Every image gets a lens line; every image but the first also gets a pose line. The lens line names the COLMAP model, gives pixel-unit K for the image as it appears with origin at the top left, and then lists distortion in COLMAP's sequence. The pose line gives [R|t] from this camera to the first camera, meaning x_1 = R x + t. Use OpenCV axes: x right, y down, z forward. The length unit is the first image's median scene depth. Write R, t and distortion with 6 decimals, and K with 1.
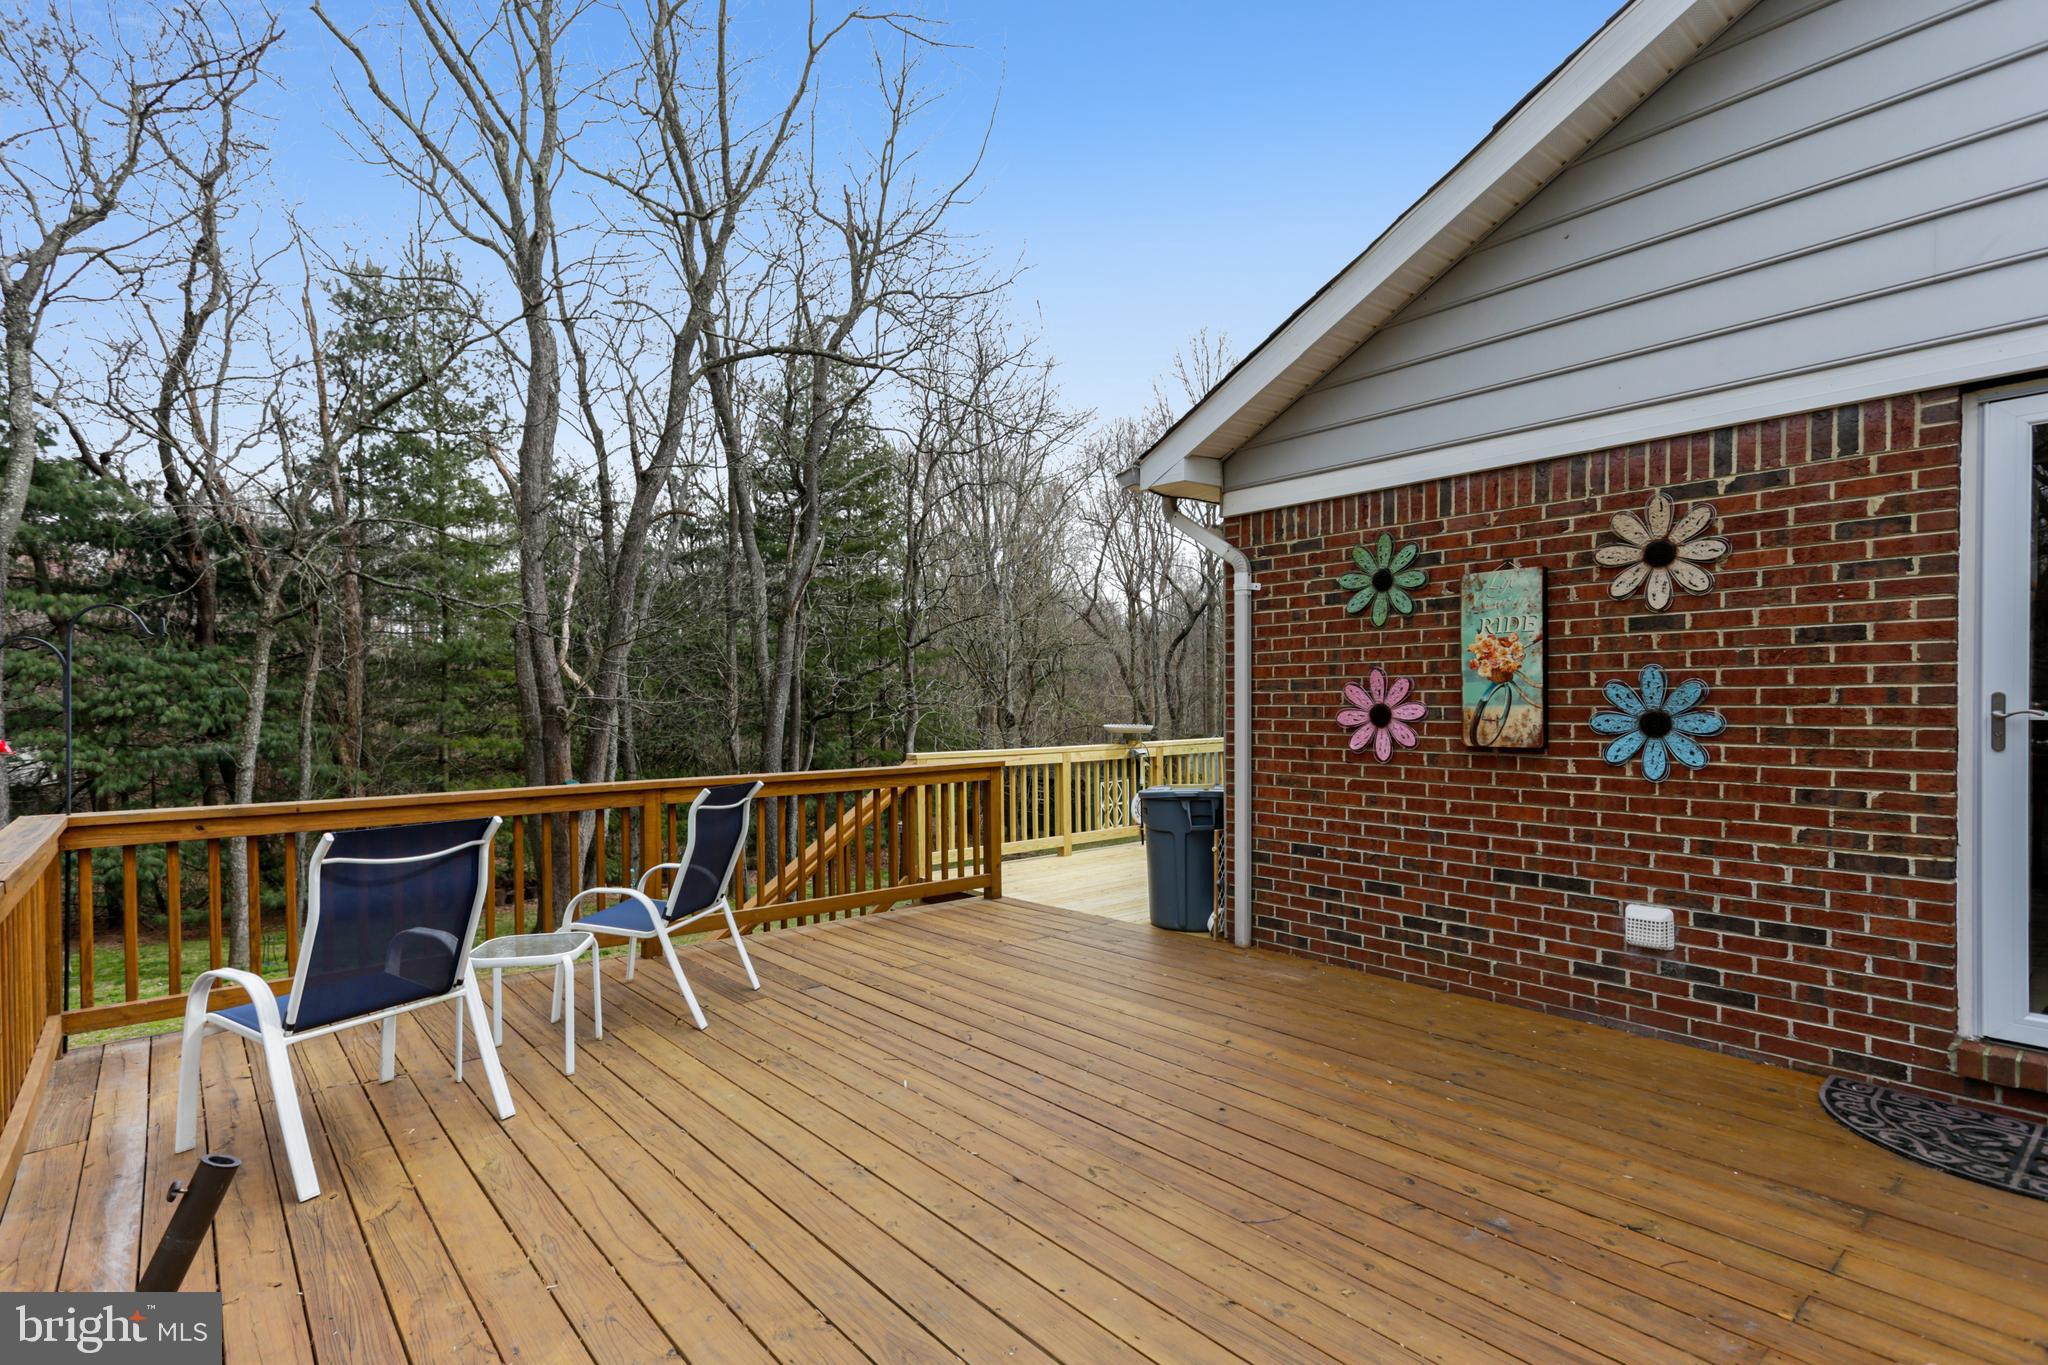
lens RADIAL K [[1005.8, 0, 990.3], [0, 1005.8, 708.5], [0, 0, 1]] dist [0.018432, 0.002473]
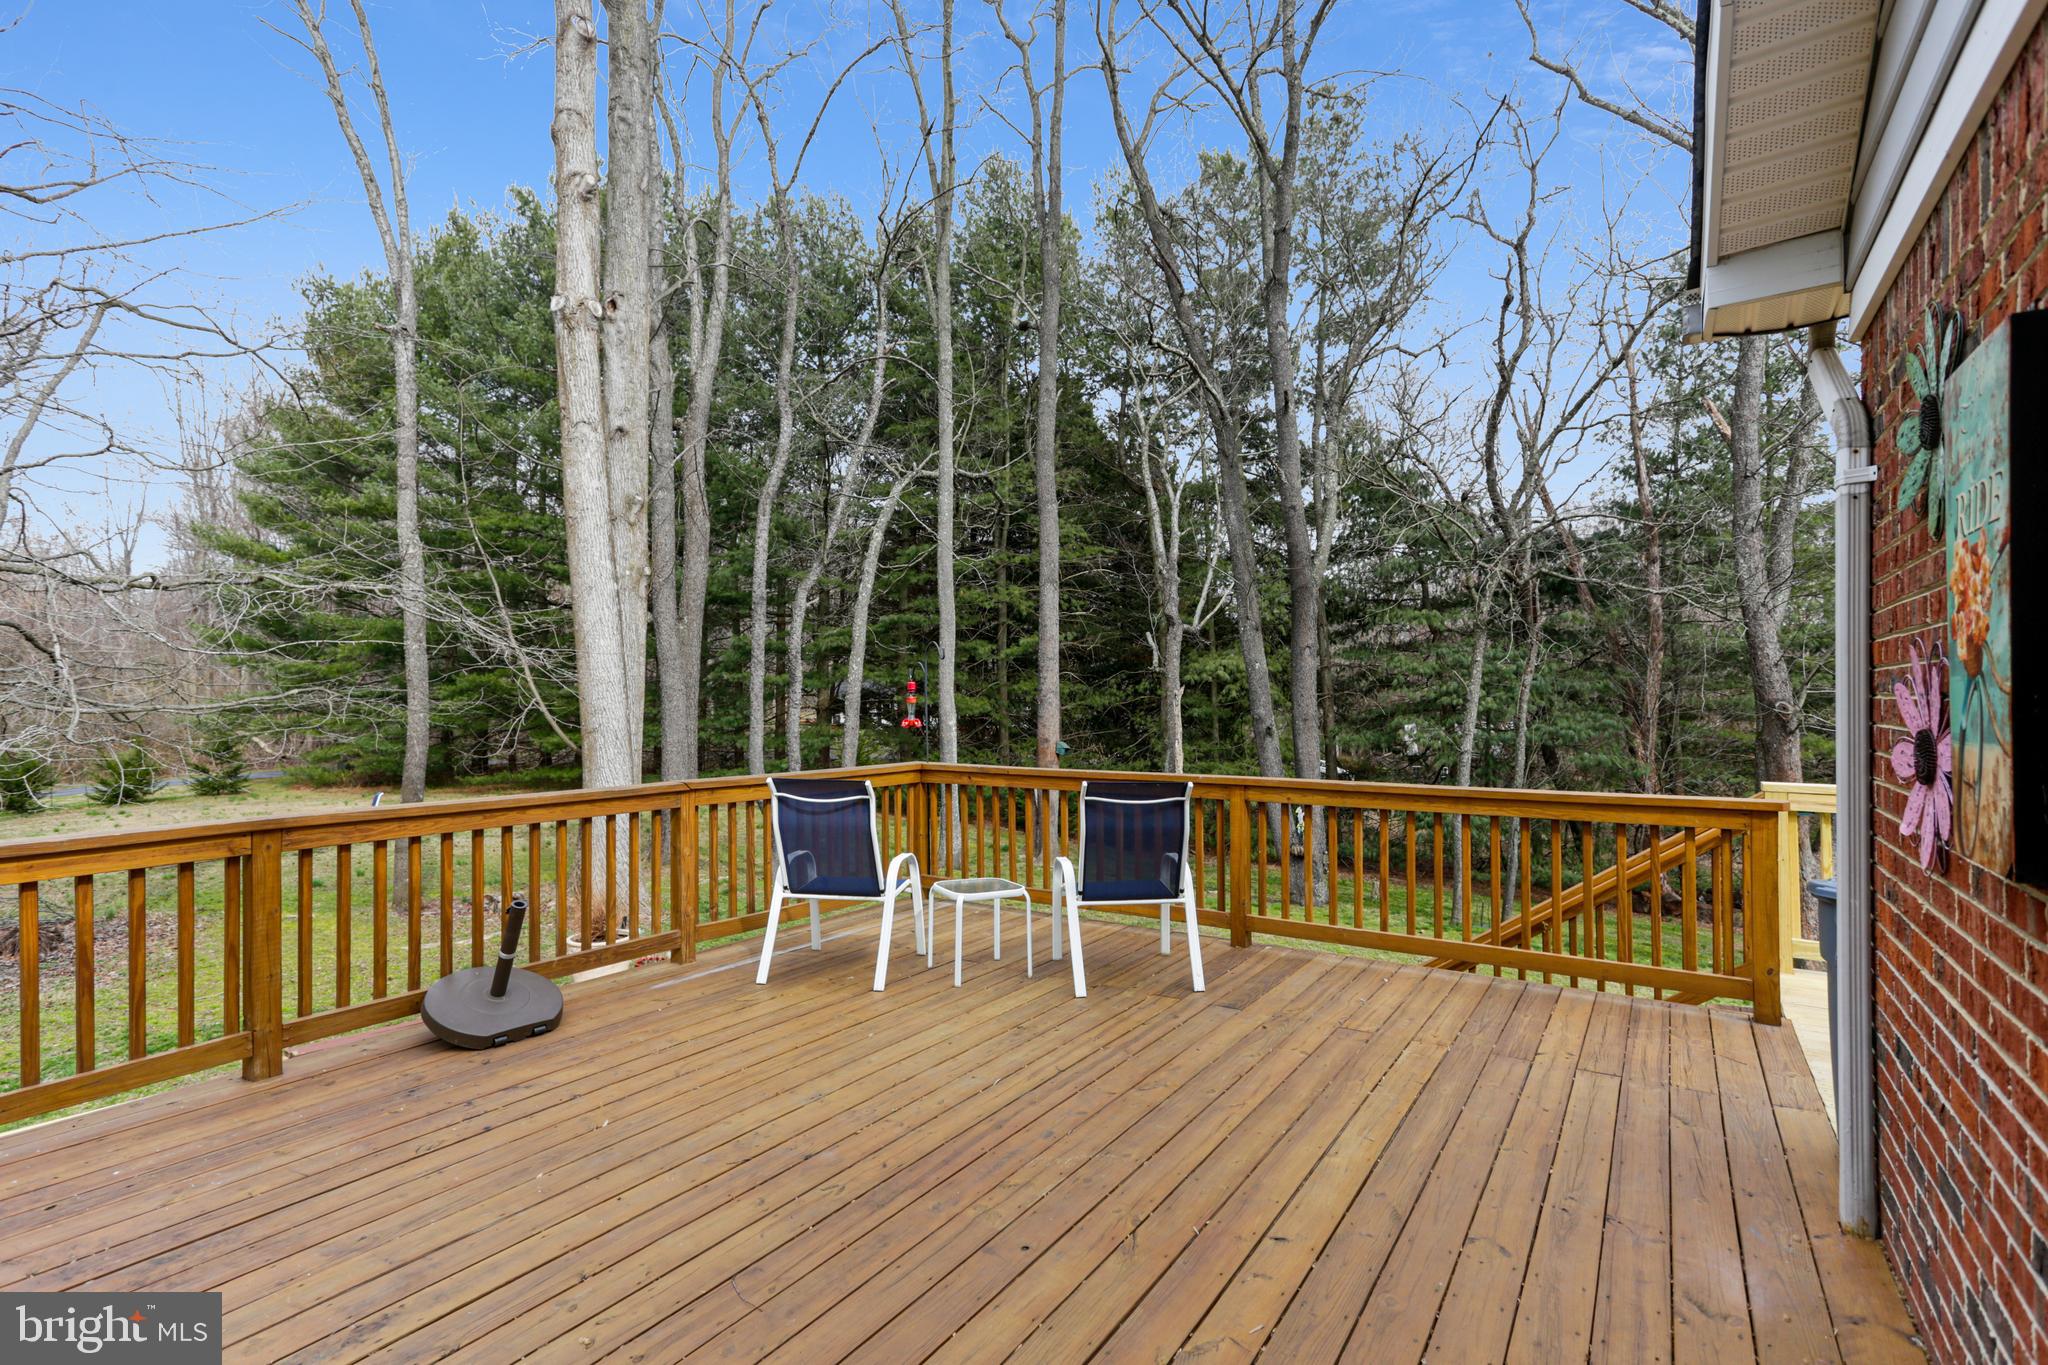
lens RADIAL K [[1005.8, 0, 1017.7], [0, 1005.8, 684.5], [0, 0, 1]] dist [0.018432, 0.002473]
pose [[0.306927, -0.002949, -0.951728, 0.661054], [-0.010810, 0.999920, -0.006585, -0.016625], [0.951672, 0.012310, 0.306871, 0.519524]]
